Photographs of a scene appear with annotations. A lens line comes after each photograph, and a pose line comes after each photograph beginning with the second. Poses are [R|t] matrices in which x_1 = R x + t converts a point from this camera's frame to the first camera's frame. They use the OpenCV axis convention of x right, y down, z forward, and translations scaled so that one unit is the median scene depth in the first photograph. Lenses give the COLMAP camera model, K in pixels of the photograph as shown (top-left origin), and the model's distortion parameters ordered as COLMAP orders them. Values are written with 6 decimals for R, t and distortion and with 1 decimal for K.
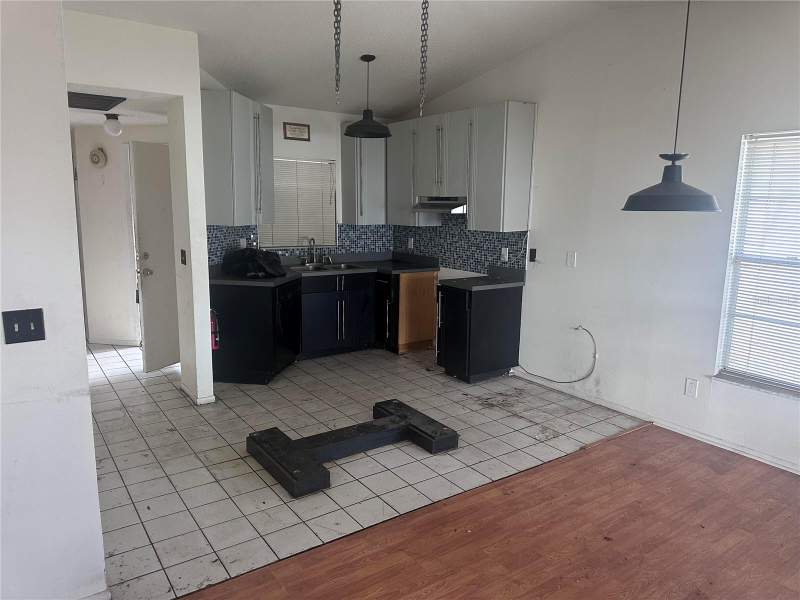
lens RADIAL K [[557.3, 0, 400.0], [0, 557.3, 300.0], [0, 0, 1]] dist [0.160268, -0.257204]
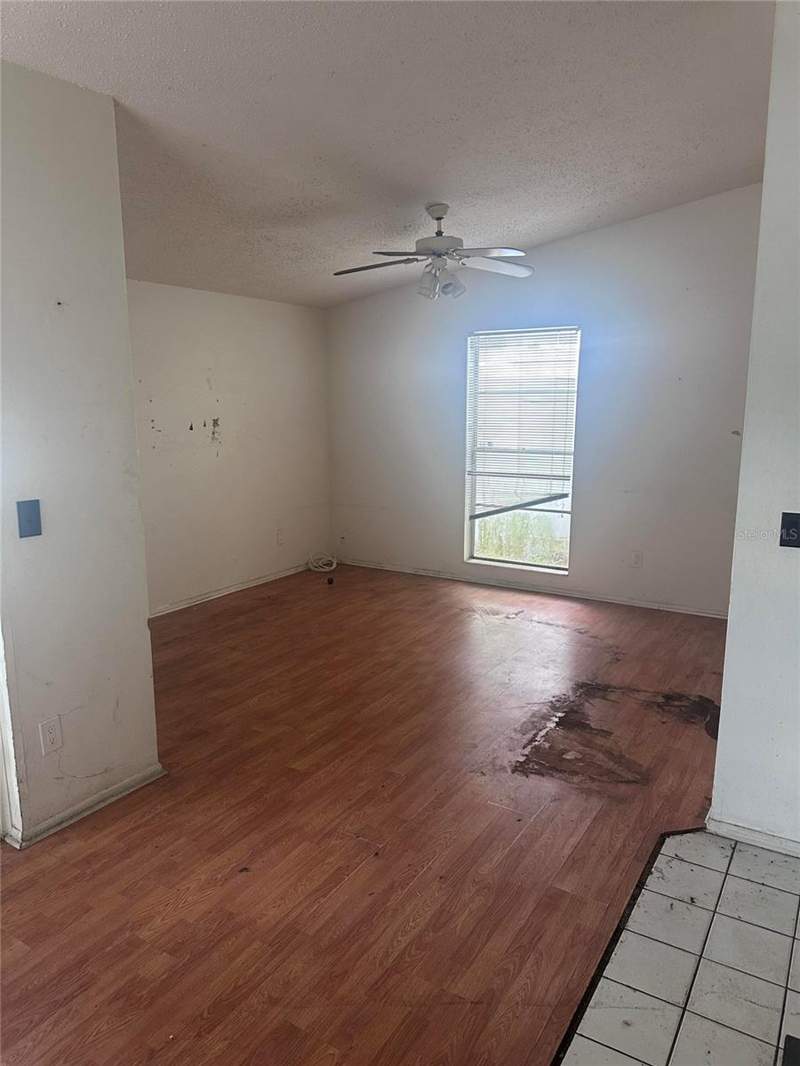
lens RADIAL K [[743.7, 0, 400.0], [0, 743.7, 533.0], [0, 0, 1]] dist [0.000880, 0.001036]
pose [[-0.918651, 0.055091, -0.391210, 0.190744], [-0.079646, 0.944073, 0.319972, -0.132575], [0.386958, 0.325101, -0.862886, 0.824450]]
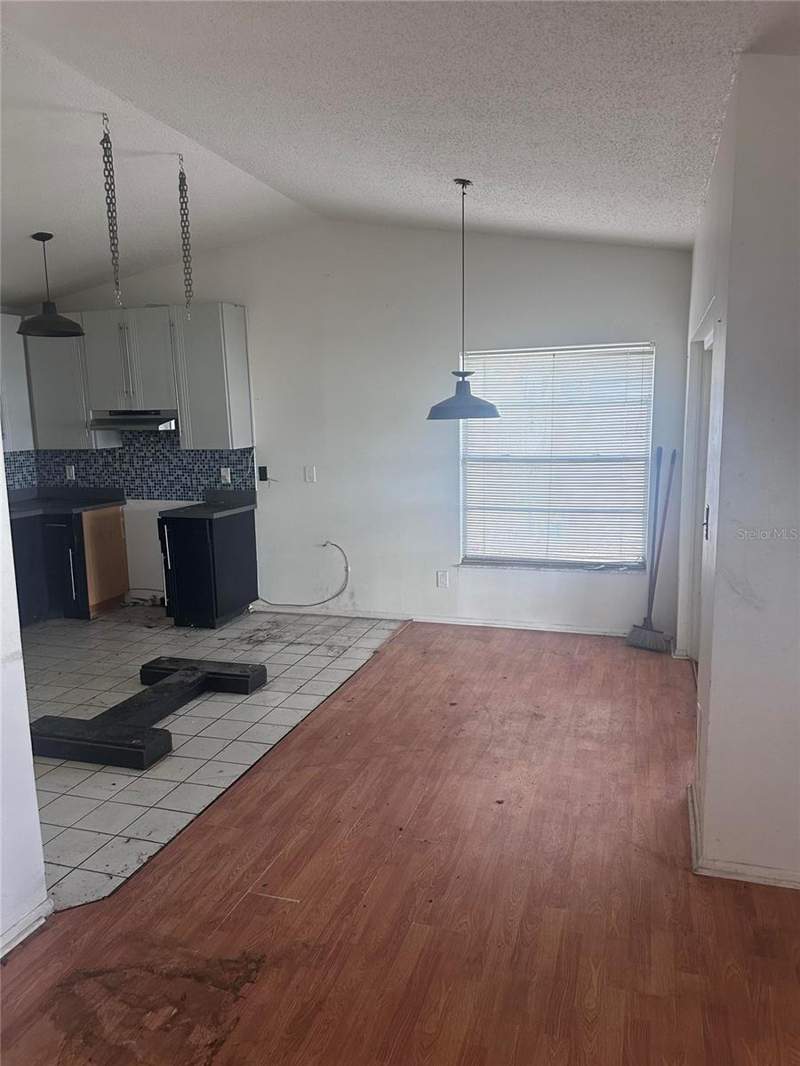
lens RADIAL K [[742.5, 0, 400.0], [0, 742.5, 533.0], [0, 0, 1]] dist [0.160268, -0.257204]
pose [[0.794859, -0.122570, 0.594286, -0.338644], [0.132916, 0.990771, 0.026568, 0.013423], [-0.592058, 0.057873, 0.803815, -0.099483]]
